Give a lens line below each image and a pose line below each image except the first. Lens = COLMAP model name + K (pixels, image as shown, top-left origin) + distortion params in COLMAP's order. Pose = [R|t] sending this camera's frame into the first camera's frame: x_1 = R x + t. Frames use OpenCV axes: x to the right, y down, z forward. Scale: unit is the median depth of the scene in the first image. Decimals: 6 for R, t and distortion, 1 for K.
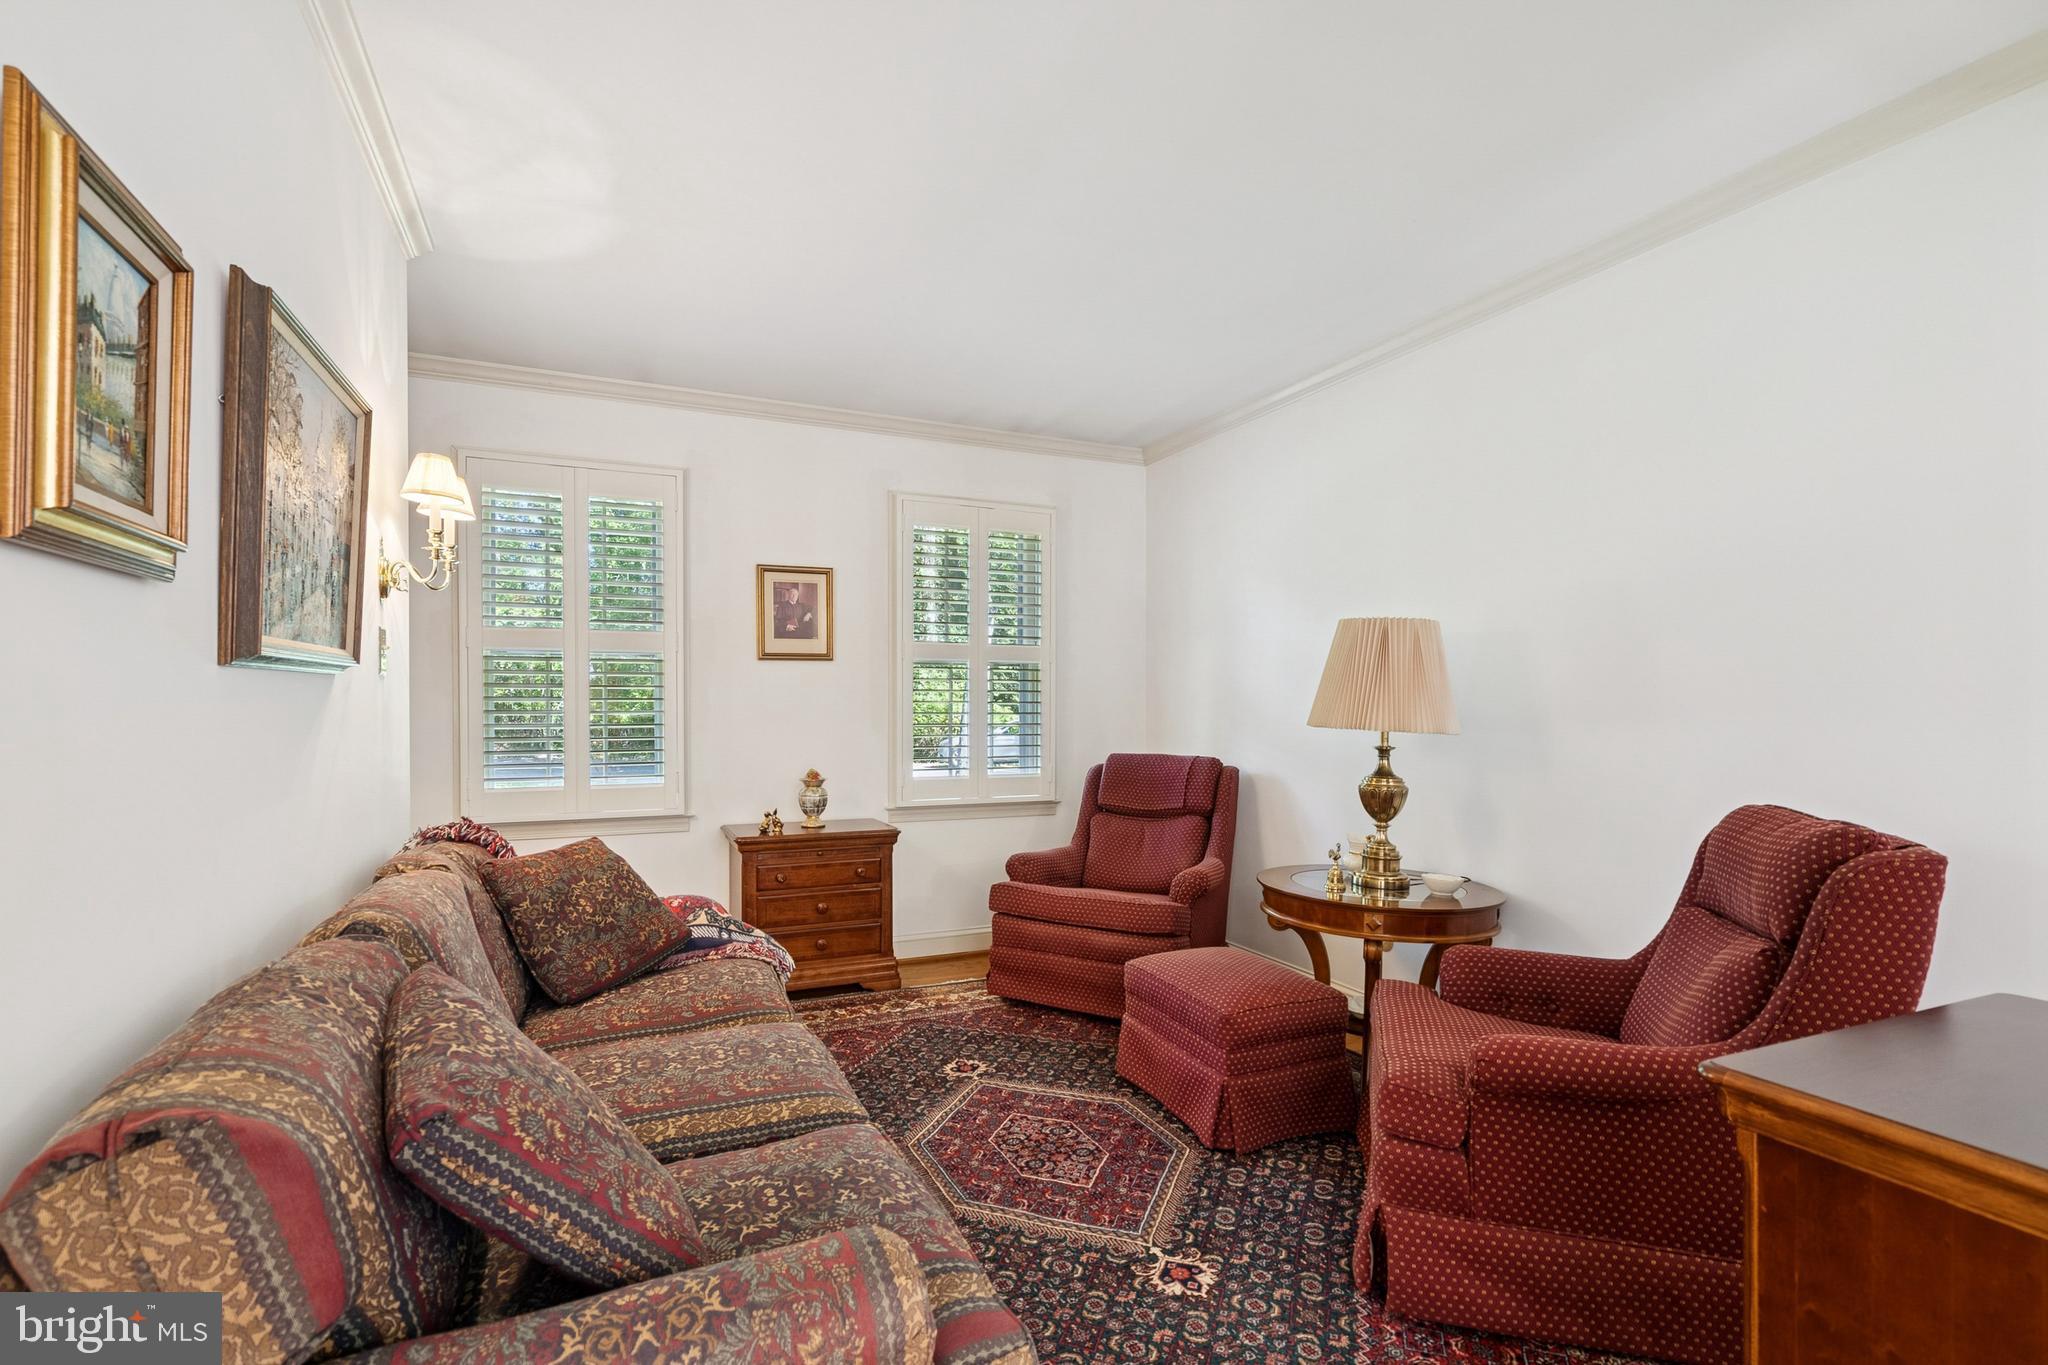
lens RADIAL K [[940.0, 0, 1010.0], [0, 940.0, 702.1], [0, 0, 1]] dist [0.000791, 0.000232]
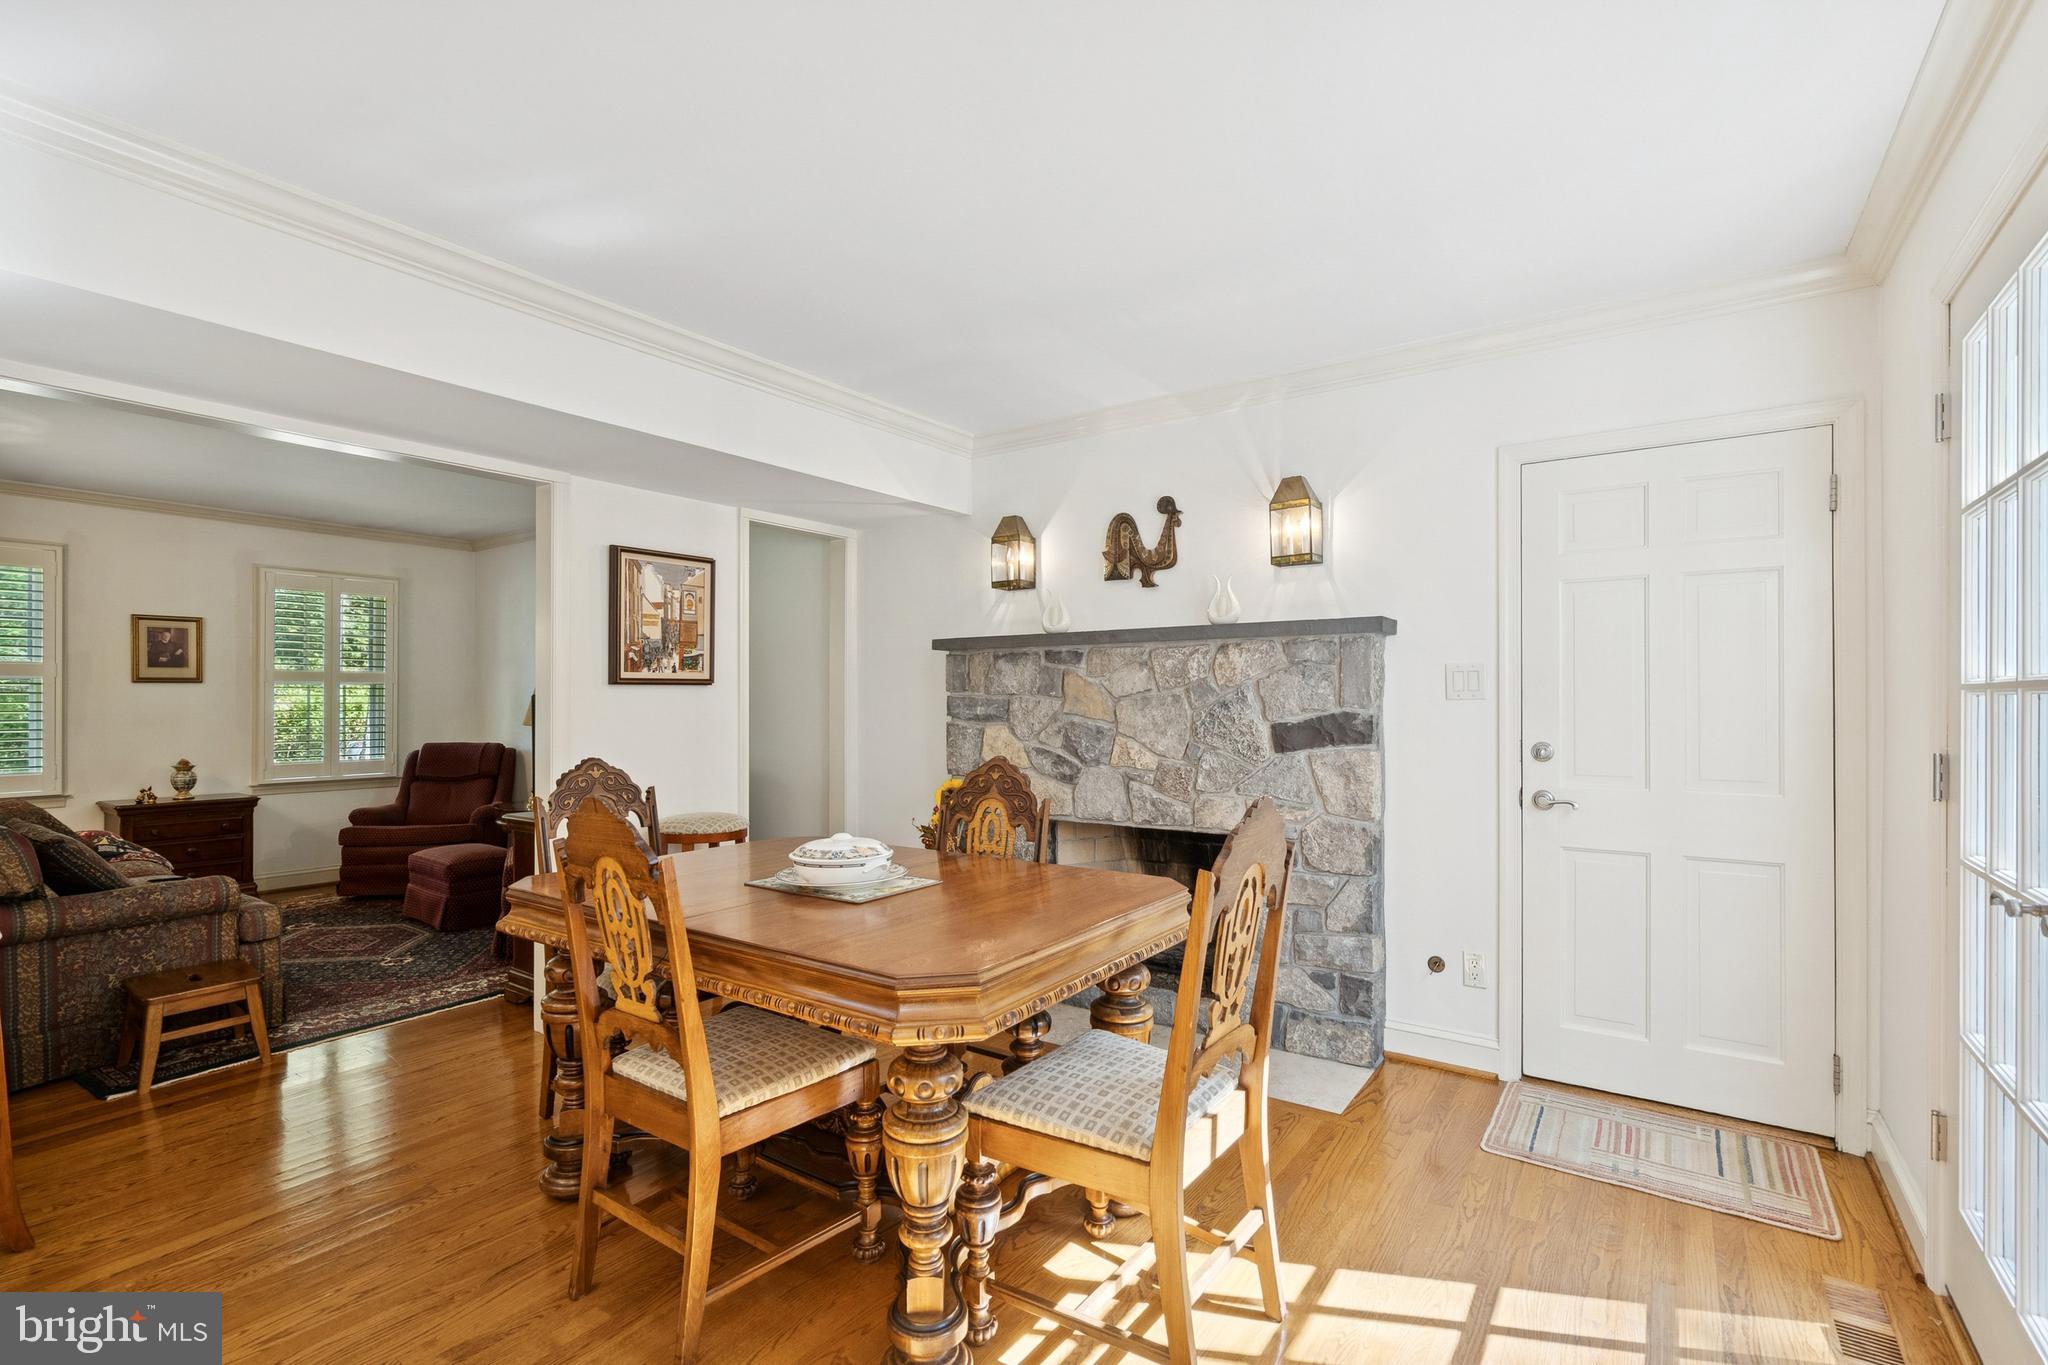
lens RADIAL K [[940.0, 0, 1026.9], [0, 940.0, 688.1], [0, 0, 1]] dist [0.000791, 0.000232]
pose [[0.862100, 0.003744, 0.506725, 0.193375], [-0.002637, 0.999992, -0.002901, -0.040497], [-0.506732, 0.001165, 0.862103, -1.000887]]
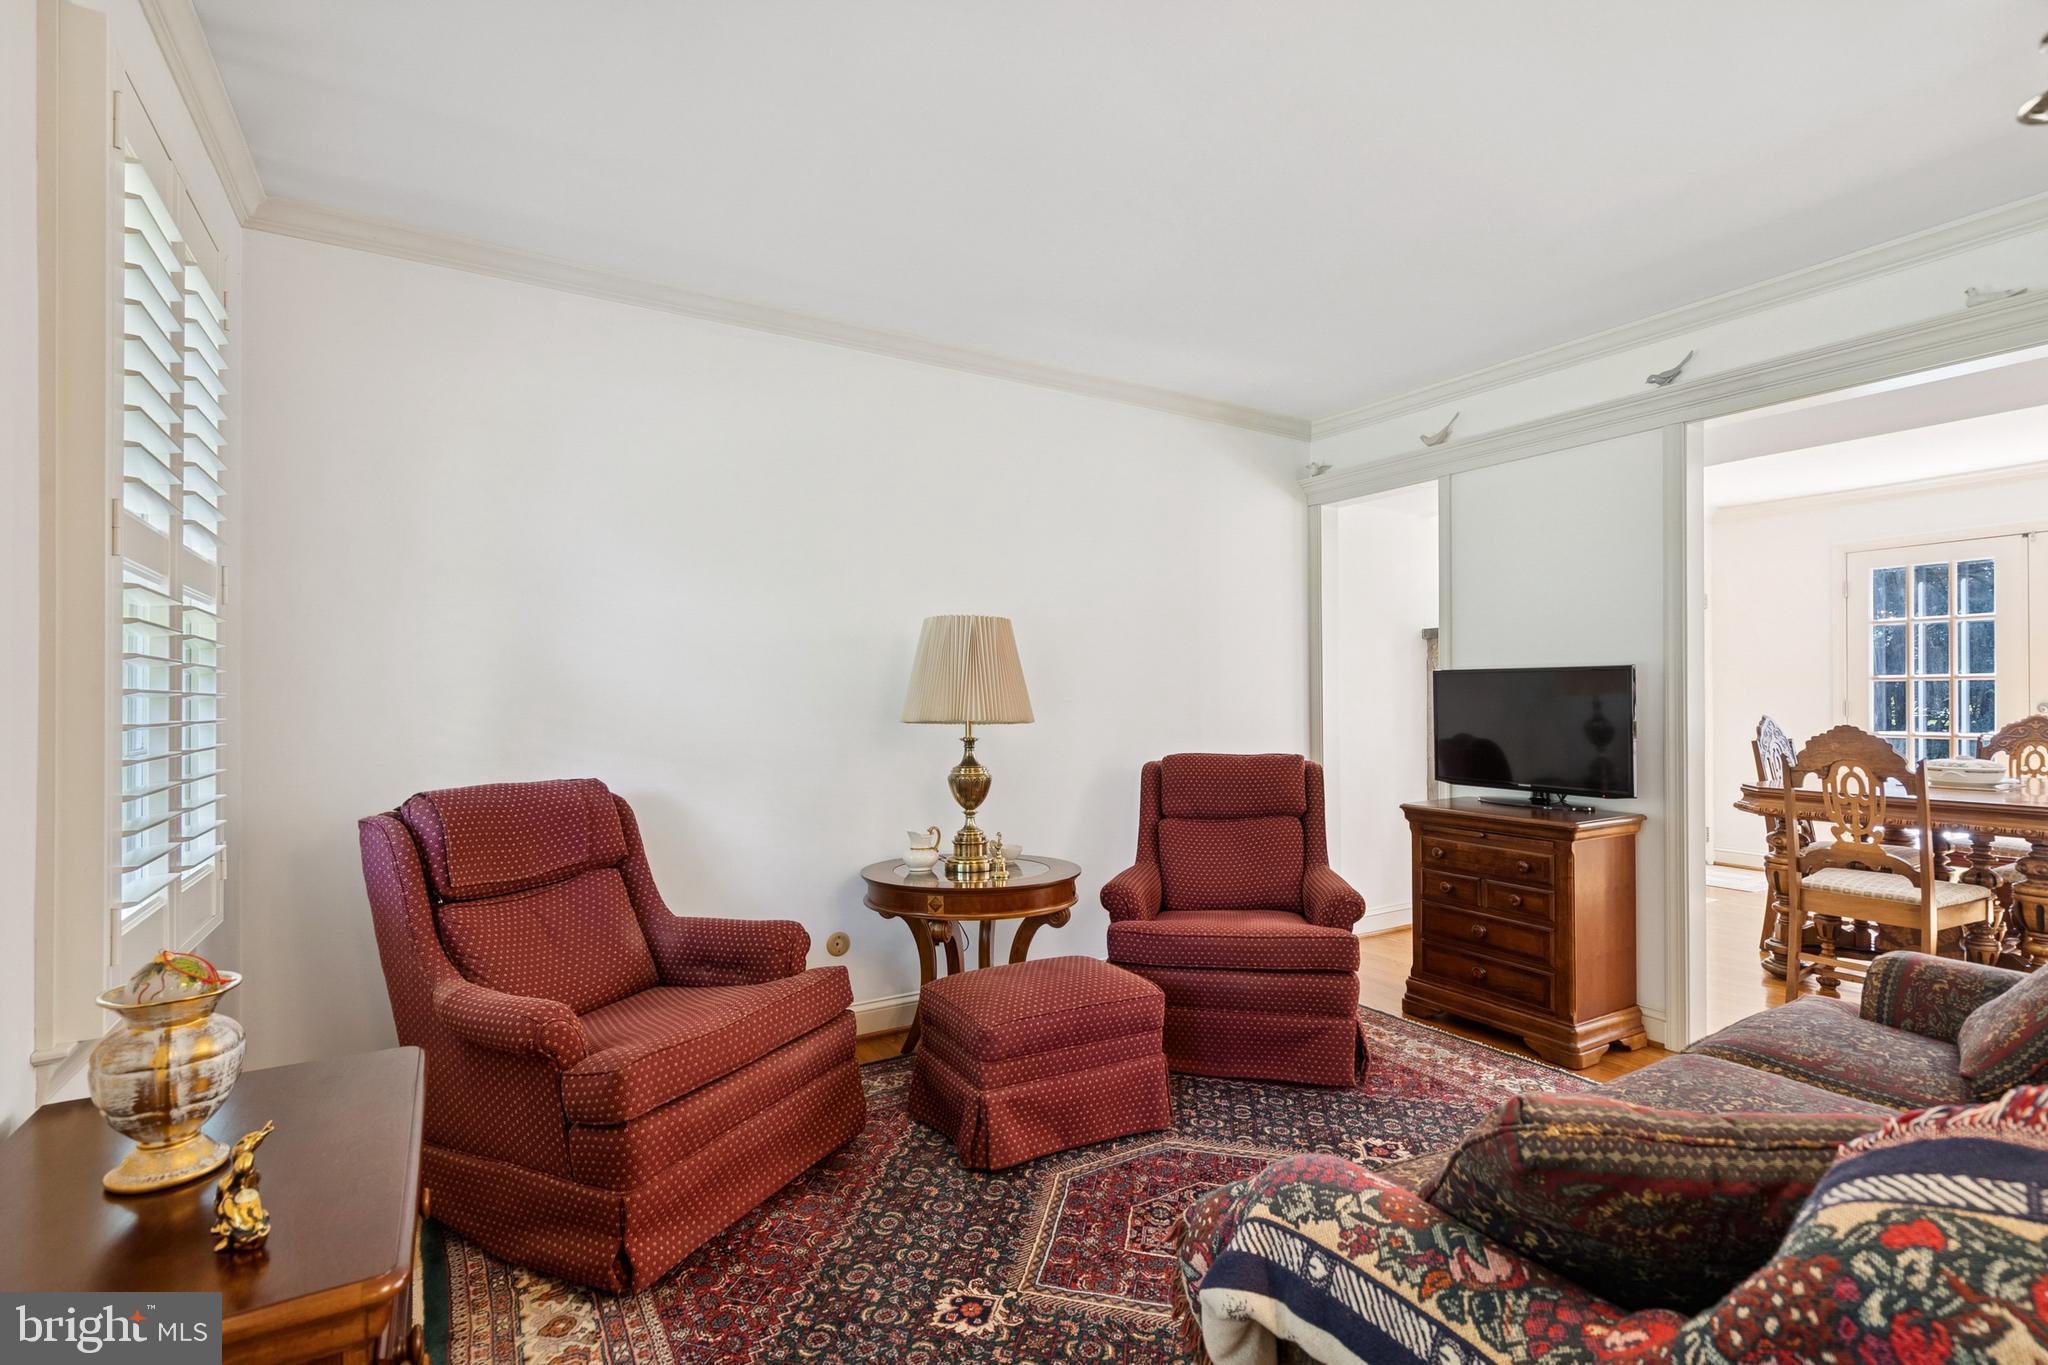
lens RADIAL K [[940.0, 0, 1023.0], [0, 940.0, 685.2], [0, 0, 1]] dist [0.000791, 0.000232]
pose [[-0.127594, 0.004304, 0.991817, -0.552177], [-0.009495, 0.999939, -0.005561, -0.006257], [-0.991781, -0.010127, -0.127546, 0.890132]]
